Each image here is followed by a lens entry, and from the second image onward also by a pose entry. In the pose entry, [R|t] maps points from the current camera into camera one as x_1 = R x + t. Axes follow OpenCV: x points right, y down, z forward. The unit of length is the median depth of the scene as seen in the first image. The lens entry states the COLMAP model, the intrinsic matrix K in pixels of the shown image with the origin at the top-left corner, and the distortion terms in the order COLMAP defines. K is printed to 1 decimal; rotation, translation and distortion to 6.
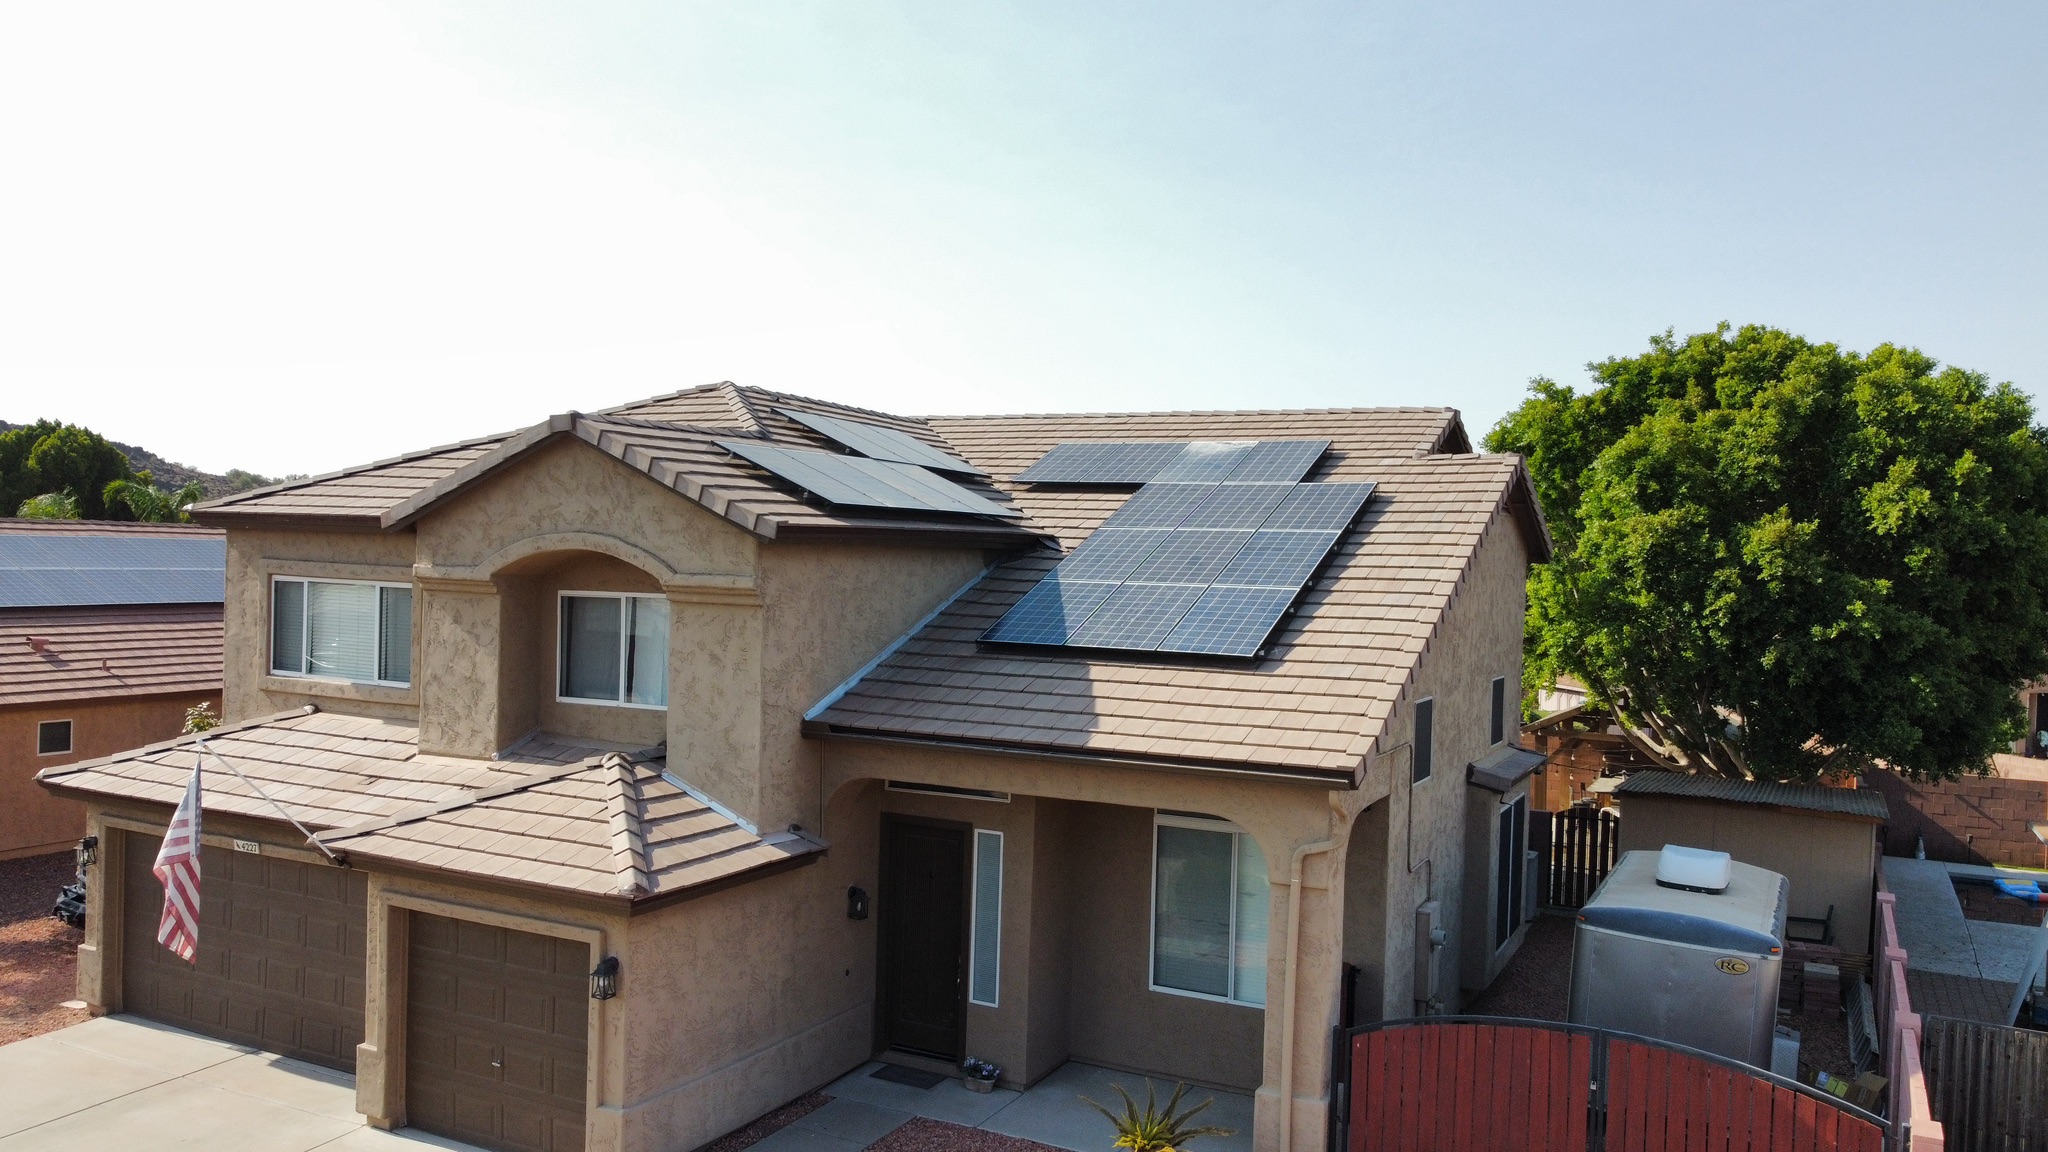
lens RADIAL K [[1537.0, 0, 1020.5], [0, 1537.0, 575.6], [0, 0, 1]] dist [-0.000503, -0.009687]
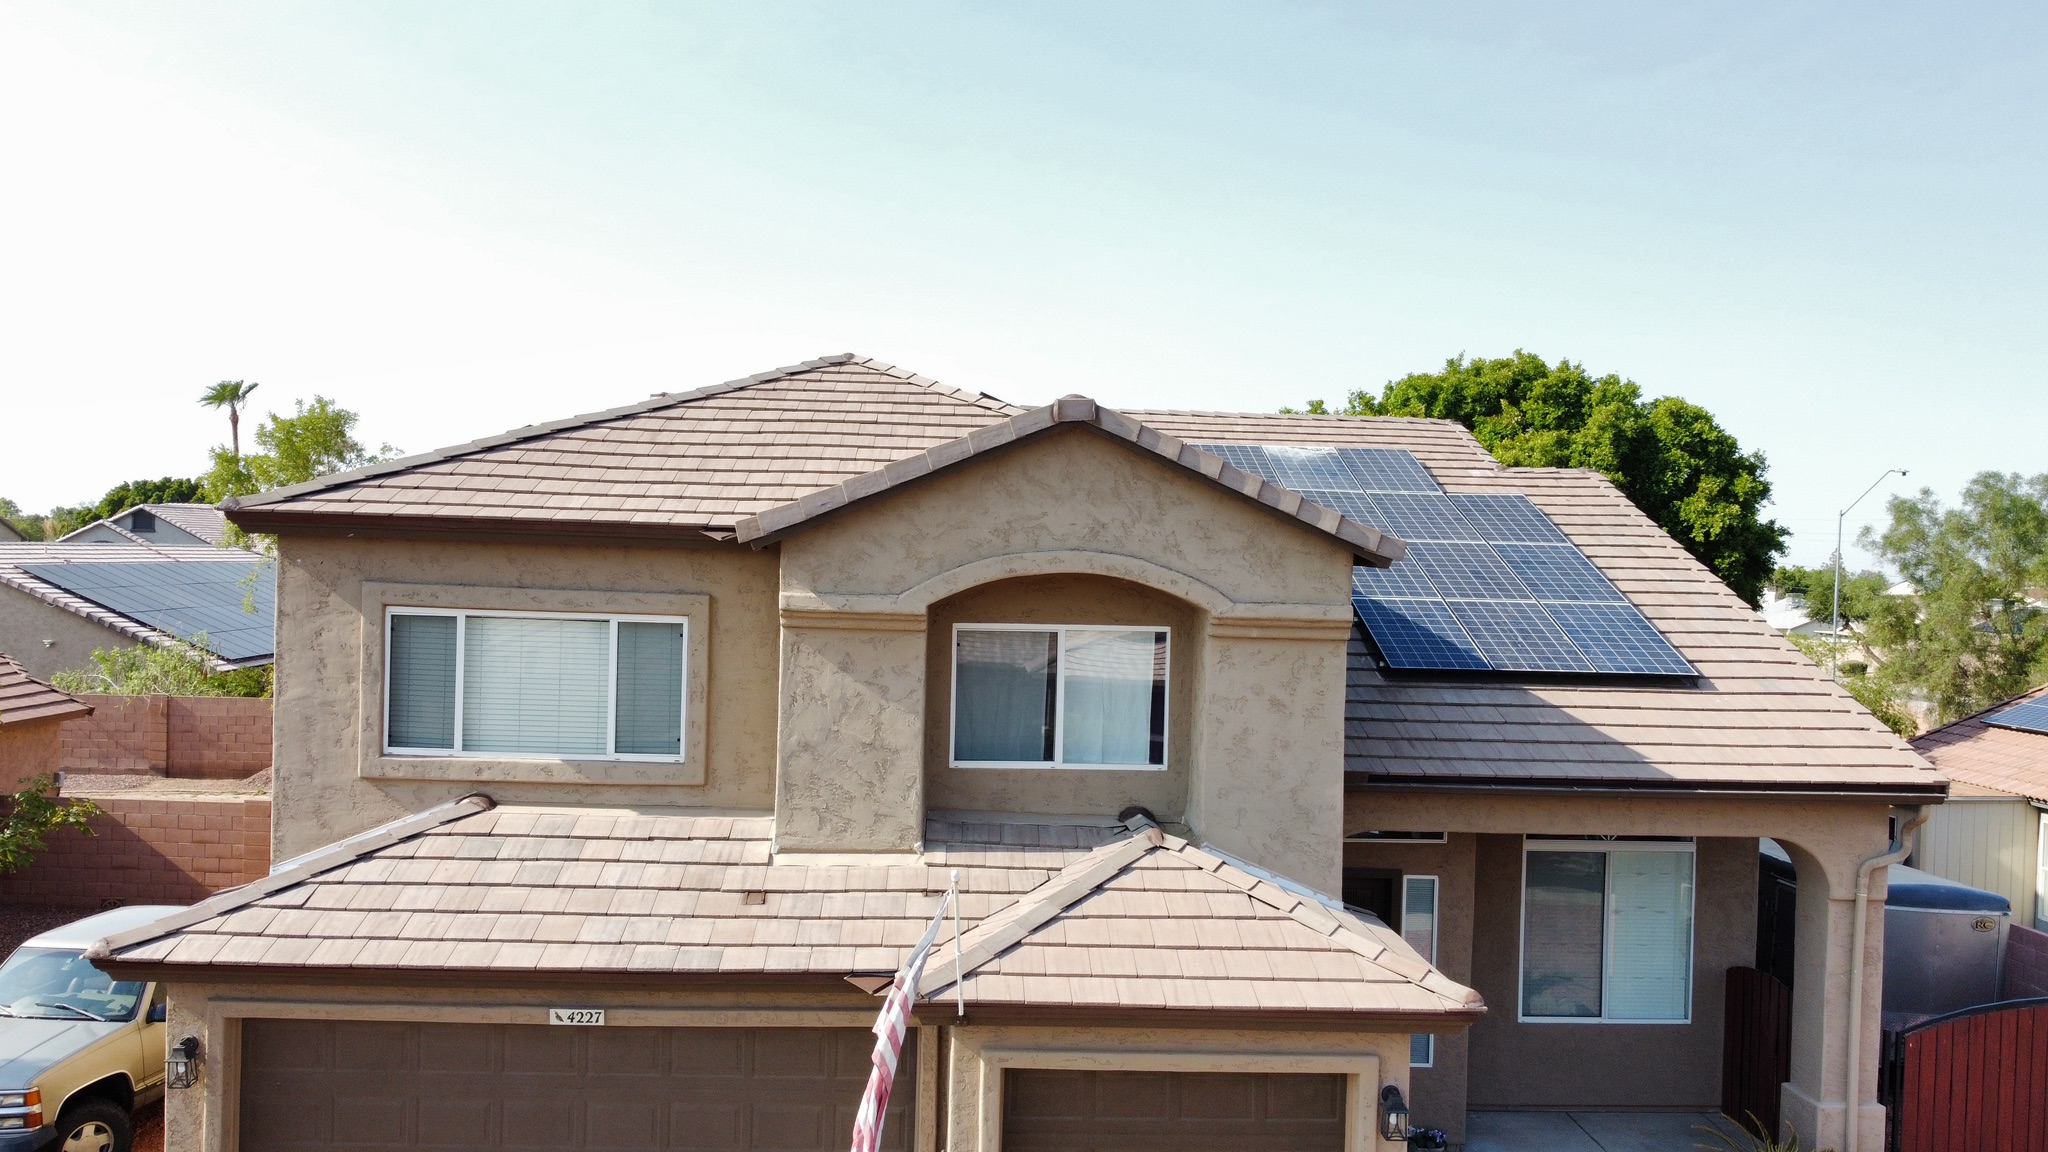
lens RADIAL K [[1537.0, 0, 1031.2], [0, 1537.0, 566.6], [0, 0, 1]] dist [-0.000503, -0.009687]
pose [[0.866871, -0.006713, 0.498487, -0.664326], [0.003904, 0.999970, 0.006678, -0.024262], [-0.498516, -0.003843, 0.866872, 0.318347]]
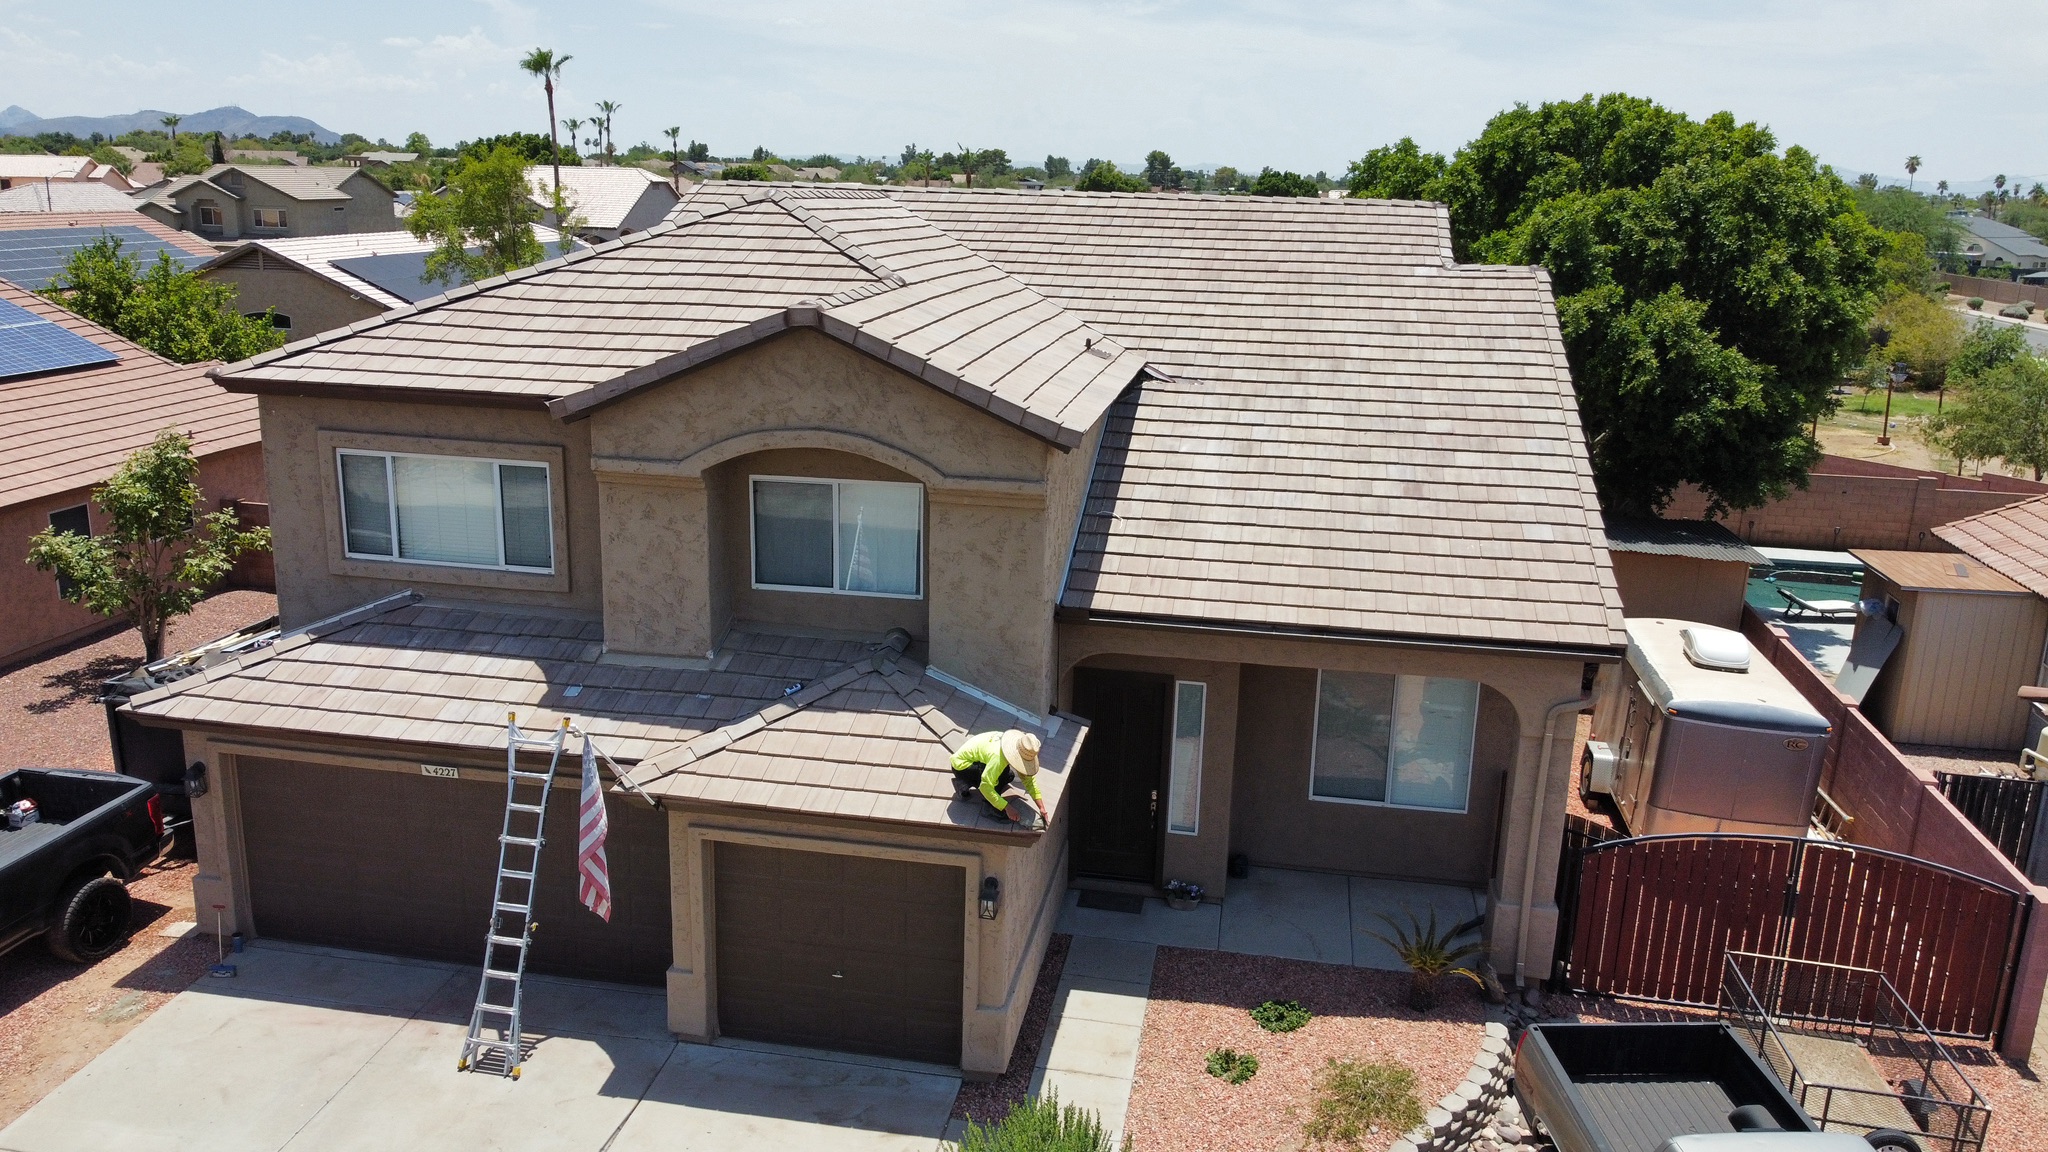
lens RADIAL K [[1537.0, 0, 1027.2], [0, 1537.0, 567.6], [0, 0, 1]] dist [-0.000503, -0.009687]
pose [[0.956355, -0.074922, 0.282438, -0.416859], [0.005094, 0.970698, 0.240249, -0.164305], [-0.292162, -0.228324, 0.928714, 0.061442]]
